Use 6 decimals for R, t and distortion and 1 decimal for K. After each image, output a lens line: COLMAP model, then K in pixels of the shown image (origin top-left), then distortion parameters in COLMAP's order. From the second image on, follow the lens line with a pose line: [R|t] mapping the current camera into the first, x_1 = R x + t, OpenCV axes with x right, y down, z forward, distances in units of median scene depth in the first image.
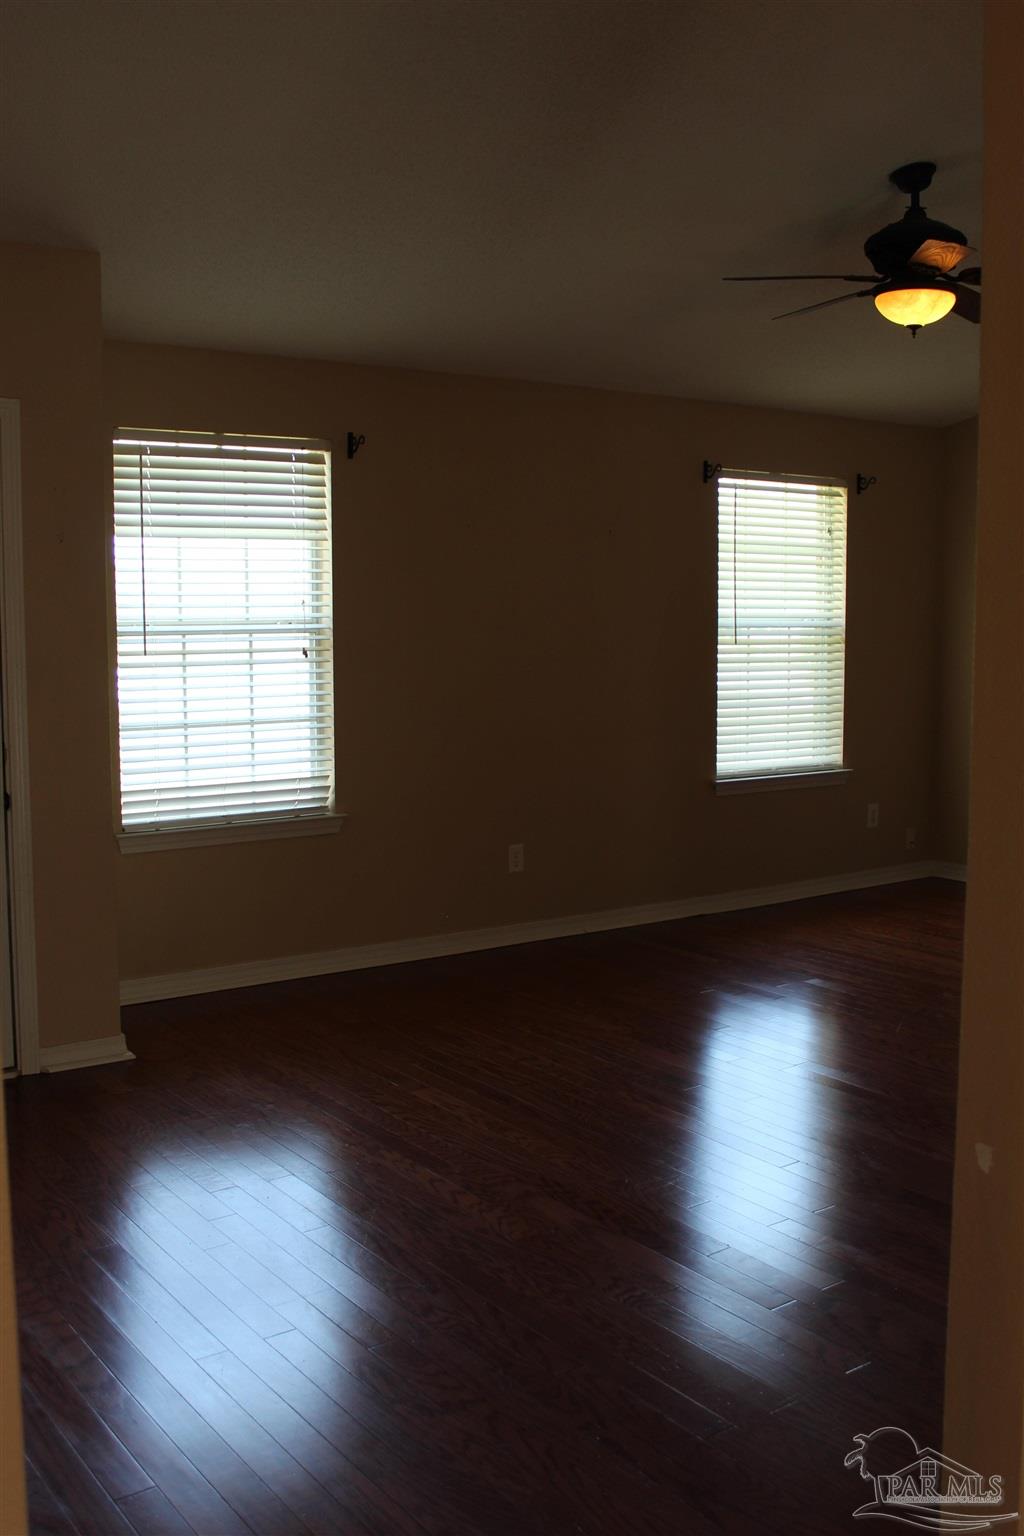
lens RADIAL K [[1494.5, 0, 512.0], [0, 1494.5, 768.0], [0, 0, 1]] dist [-0.133538, 0.133768]
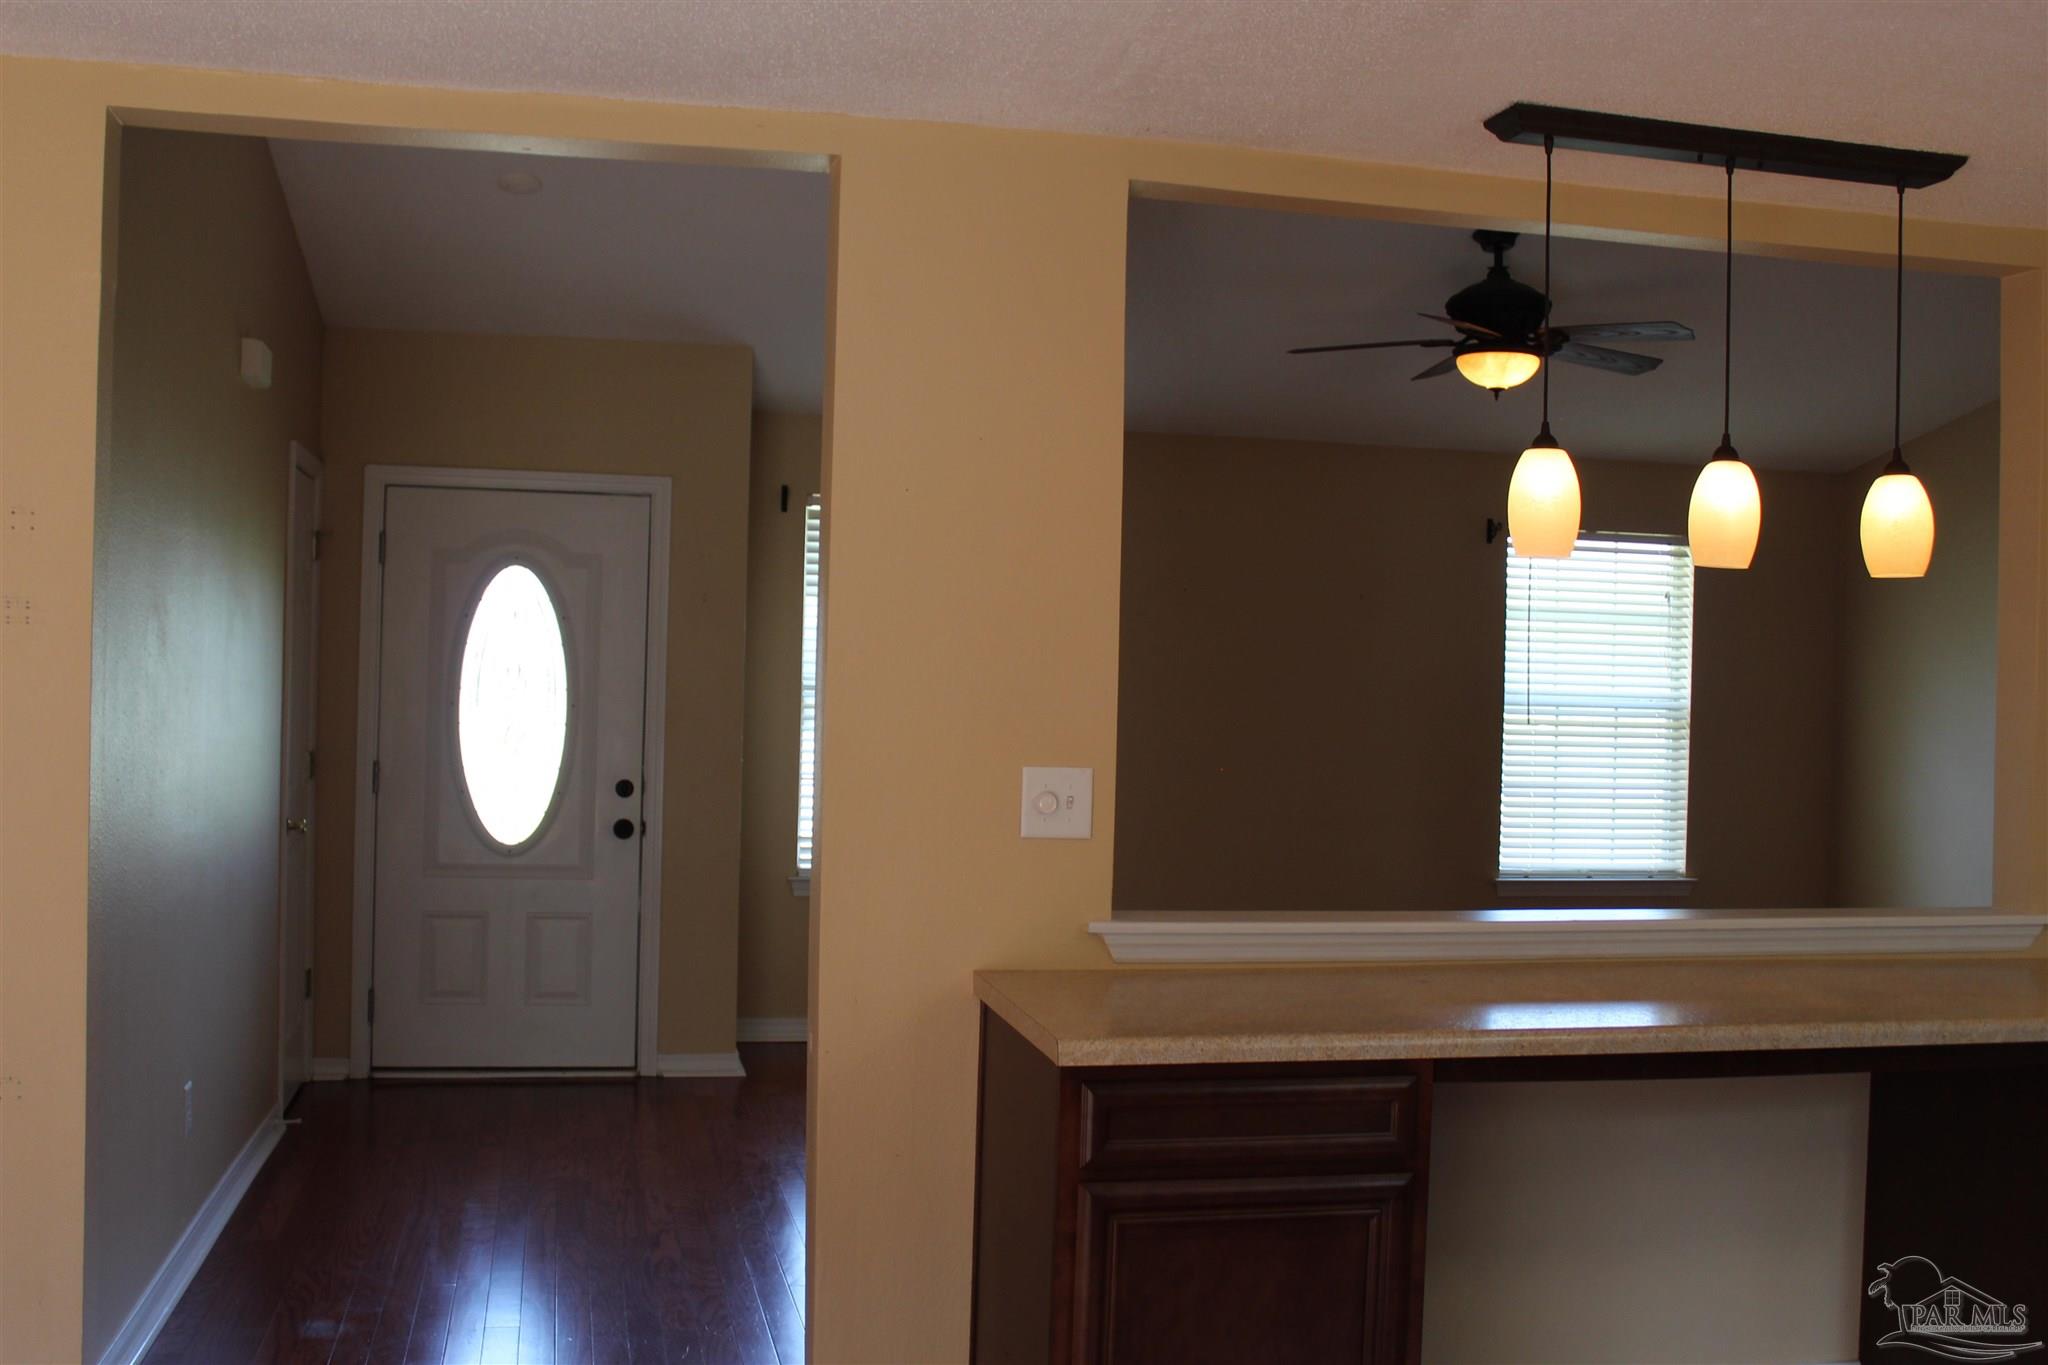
lens RADIAL K [[1992.7, 0, 1011.4], [0, 1992.7, 679.0], [0, 0, 1]] dist [-0.133538, 0.133768]
pose [[0.921160, 0.026740, -0.388263, 0.388081], [-0.068724, 0.993136, -0.094650, 0.026313], [0.383067, 0.113871, 0.916675, -0.229533]]
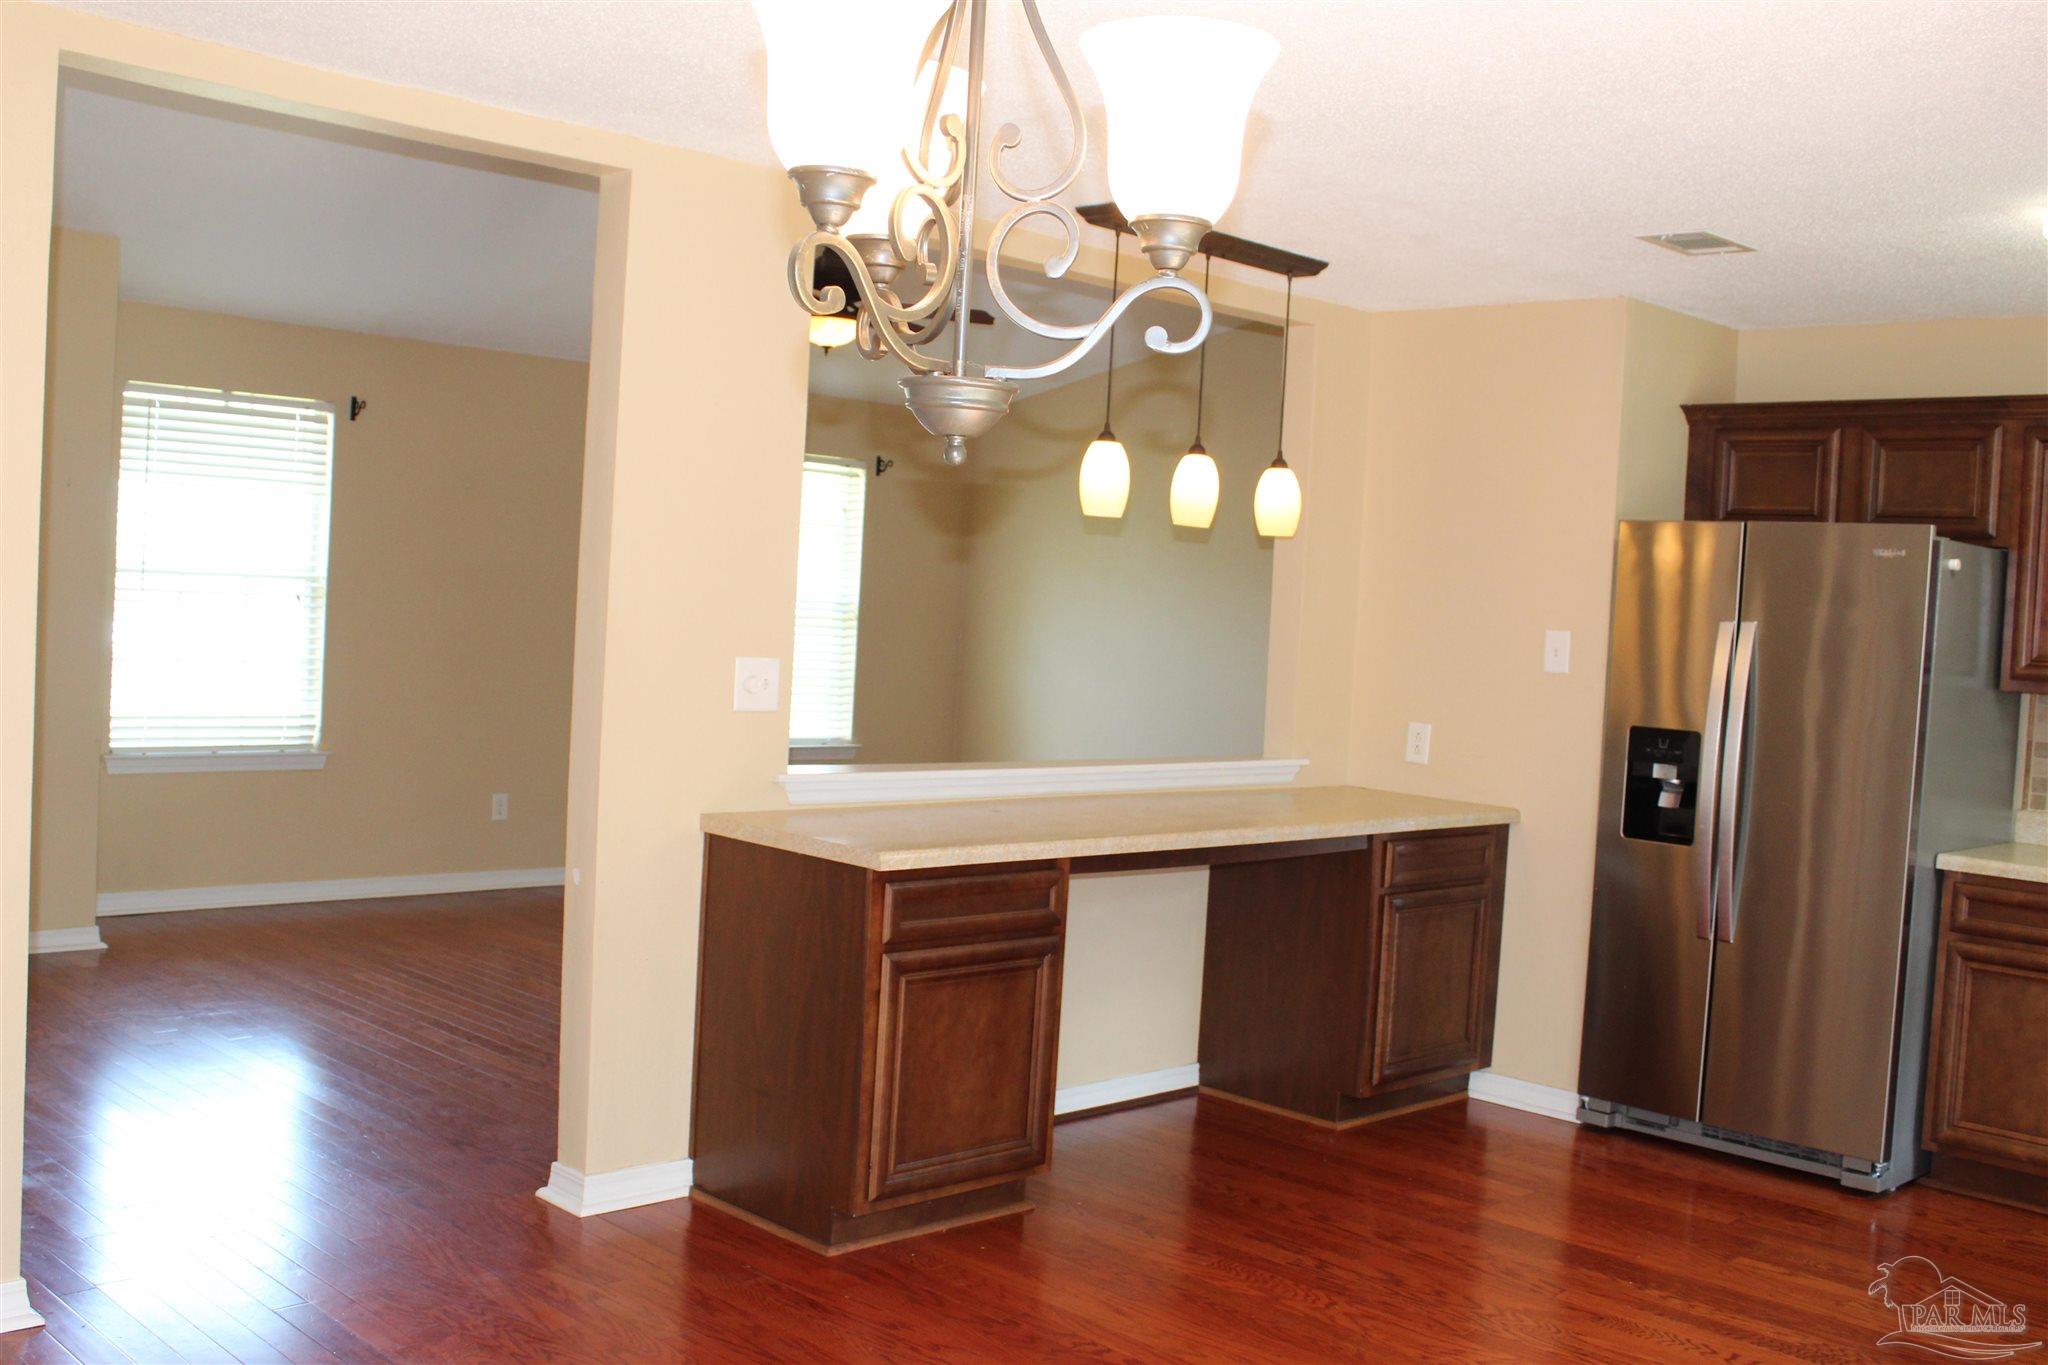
lens RADIAL K [[1992.7, 0, 1011.4], [0, 1992.7, 679.0], [0, 0, 1]] dist [-0.133538, 0.133768]
pose [[0.985155, 0.047684, 0.164913, 0.134797], [-0.037604, 0.997260, -0.063713, 0.050214], [-0.167500, 0.056565, 0.984248, -0.465333]]
